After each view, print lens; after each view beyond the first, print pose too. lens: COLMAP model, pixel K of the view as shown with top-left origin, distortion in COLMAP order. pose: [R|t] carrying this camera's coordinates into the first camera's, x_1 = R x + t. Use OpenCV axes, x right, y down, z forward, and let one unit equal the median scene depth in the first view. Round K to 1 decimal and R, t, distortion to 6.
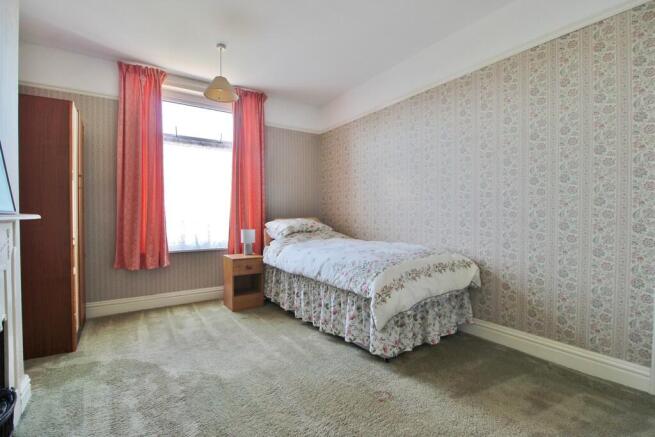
lens RADIAL K [[302.5, 0, 327.5], [0, 302.5, 218.5], [0, 0, 1]] dist [0.000750, -0.013458]
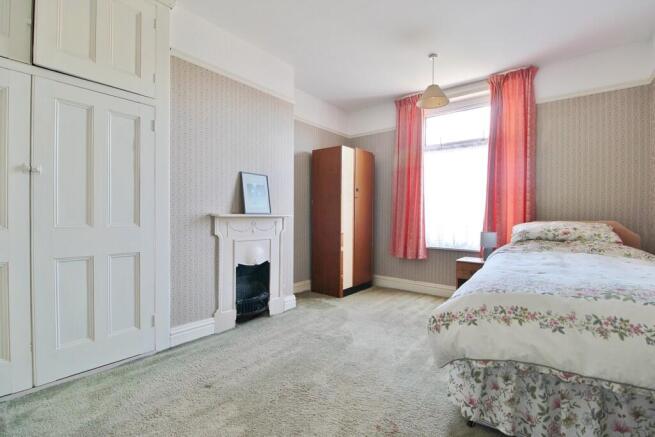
lens RADIAL K [[302.5, 0, 327.5], [0, 302.5, 218.5], [0, 0, 1]] dist [0.000750, -0.013458]
pose [[0.303251, 0.016112, -0.952775, 0.496455], [-0.017919, 0.999777, 0.011204, -0.006281], [0.952742, 0.013675, 0.303472, 0.301508]]
